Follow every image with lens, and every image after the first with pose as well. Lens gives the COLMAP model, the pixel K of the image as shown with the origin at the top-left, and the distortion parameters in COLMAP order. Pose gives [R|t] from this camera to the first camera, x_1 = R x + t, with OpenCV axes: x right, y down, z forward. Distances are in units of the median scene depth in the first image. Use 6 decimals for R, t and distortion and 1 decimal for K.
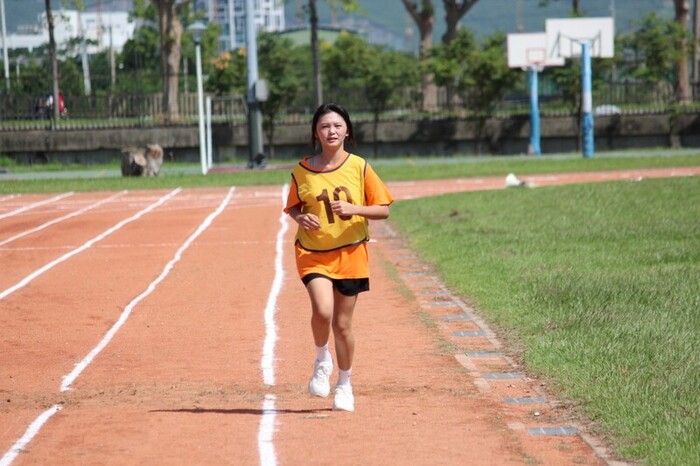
lens RADIAL K [[3543.4, 0, 352.6], [0, 3543.4, 231.0], [0, 0, 1]] dist [0.735463, 13.055838]
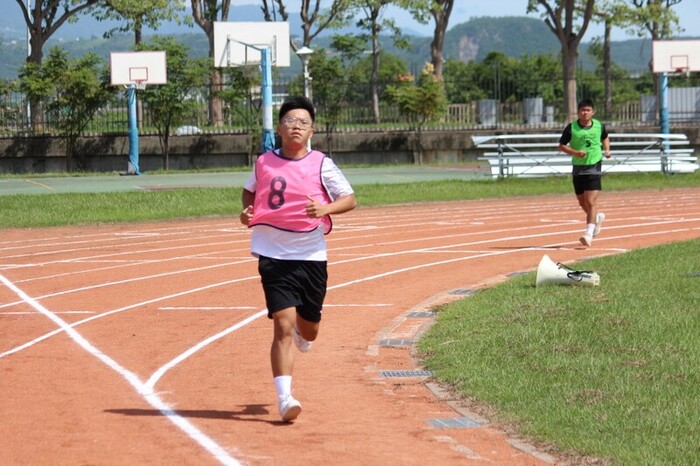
lens RADIAL K [[1950.5, 0, 319.9], [0, 1950.5, 233.7], [0, 0, 1]] dist [-0.018414, -0.281207]
pose [[0.973559, -0.002369, 0.228423, -0.023683], [-0.001378, 0.999867, 0.016242, -0.013121], [-0.228431, -0.016127, 0.973426, 0.444240]]
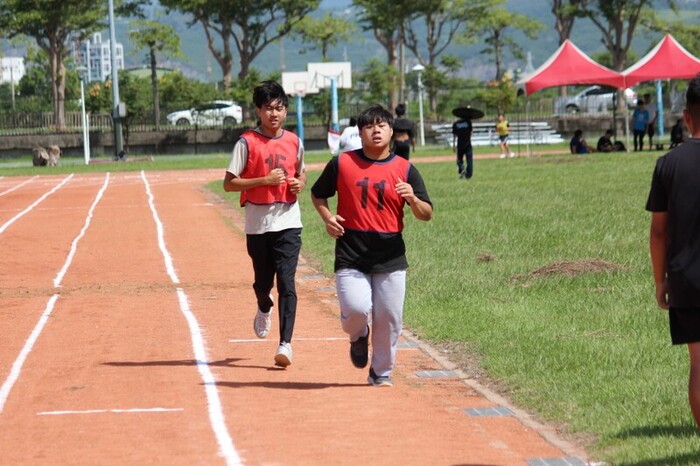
lens RADIAL K [[2376.7, 0, 322.9], [0, 2376.7, 233.6], [0, 0, 1]] dist [0.176825, 1.058590]
pose [[0.997948, -0.007717, 0.063557, -0.004464], [0.006902, 0.999891, 0.013038, 0.000849], [-0.063651, -0.012573, 0.997893, -0.026238]]
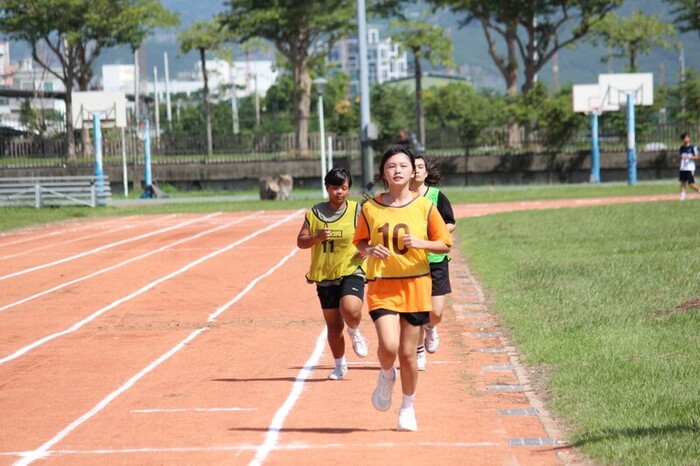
lens RADIAL K [[3098.4, 0, 379.6], [0, 3098.4, 232.3], [0, 0, 1]] dist [0.392363, 13.336795]
pose [[0.999598, 0.000233, -0.028362, 0.006899], [-0.000399, 0.999983, -0.005852, 0.002000], [0.028360, 0.005861, 0.999581, -0.078401]]
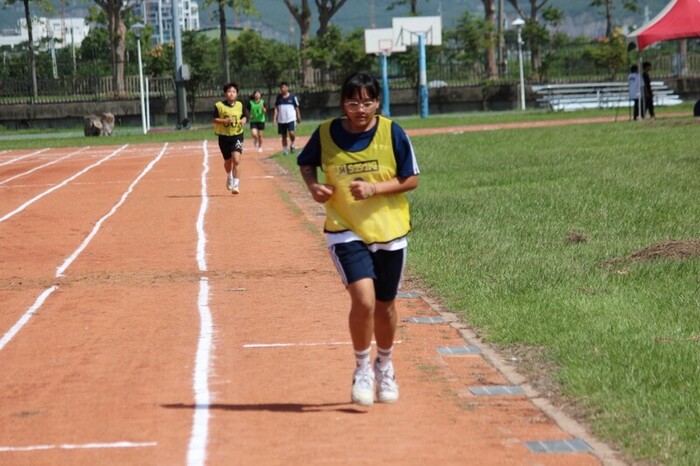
lens RADIAL K [[2607.5, 0, 348.4], [0, 2607.5, 232.5], [0, 0, 1]] dist [0.305873, 2.297214]
pose [[0.999215, -0.015887, 0.036281, -0.000520], [0.015110, 0.999653, 0.021572, 0.001092], [-0.036611, -0.021007, 0.999109, -0.008032]]
